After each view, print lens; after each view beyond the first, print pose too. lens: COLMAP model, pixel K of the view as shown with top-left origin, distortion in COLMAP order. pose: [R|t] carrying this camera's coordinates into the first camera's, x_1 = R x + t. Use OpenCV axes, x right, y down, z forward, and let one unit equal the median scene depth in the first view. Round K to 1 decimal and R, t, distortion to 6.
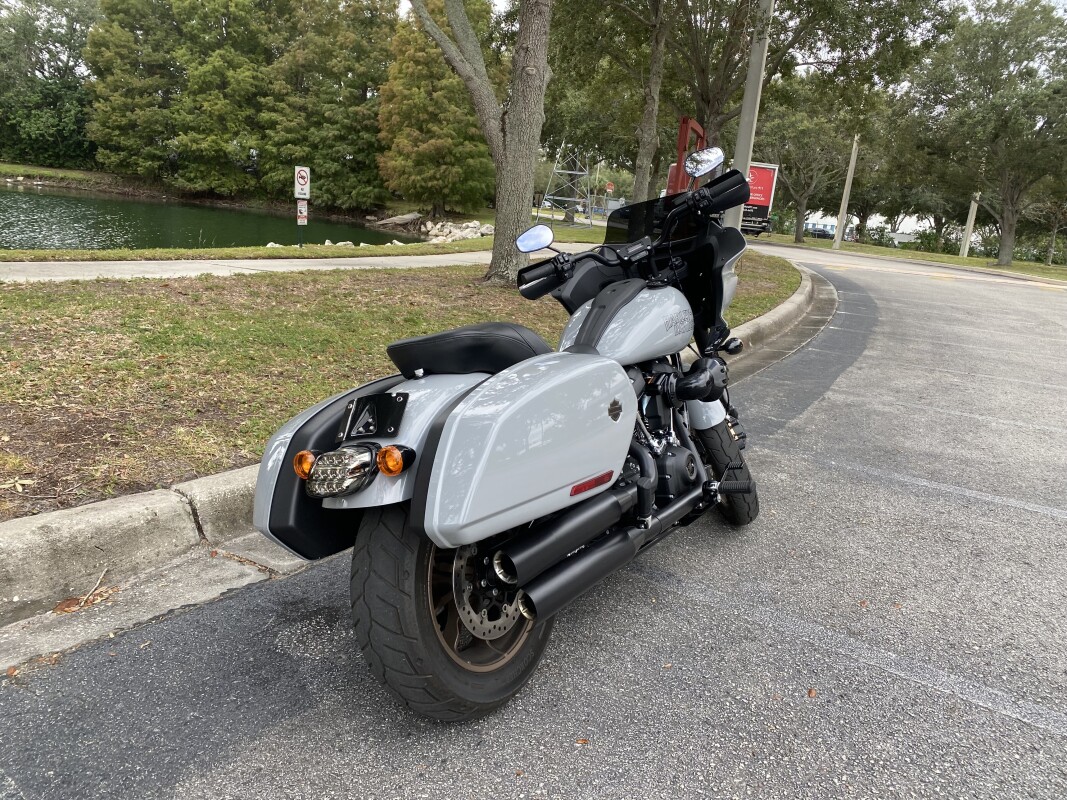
lens RADIAL K [[825.7, 0, 533.5], [0, 825.7, 400.0], [0, 0, 1]] dist [0.005771, -0.003513]
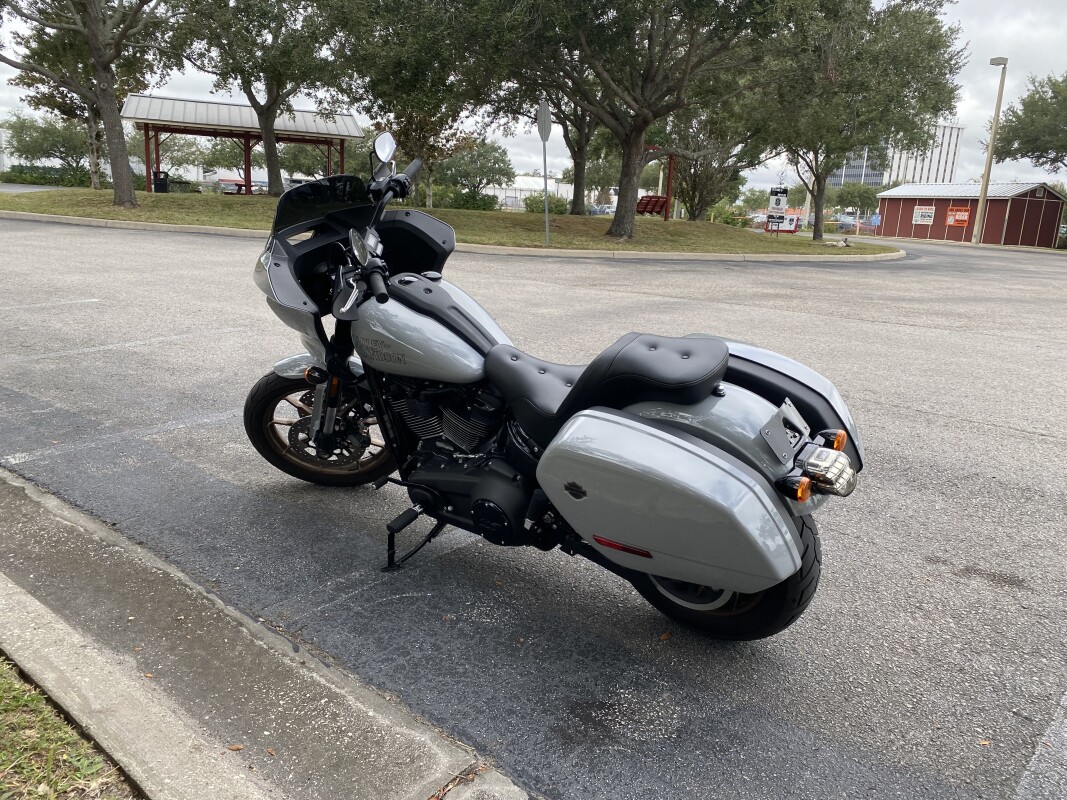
lens RADIAL K [[811.9, 0, 533.5], [0, 811.9, 400.0], [0, 0, 1]] dist [0.020212, -0.014708]
pose [[0.061546, -0.327571, 0.942820, -0.357738], [0.184493, 0.932067, 0.311791, -0.122627], [-0.980905, 0.154755, 0.117800, 0.335289]]
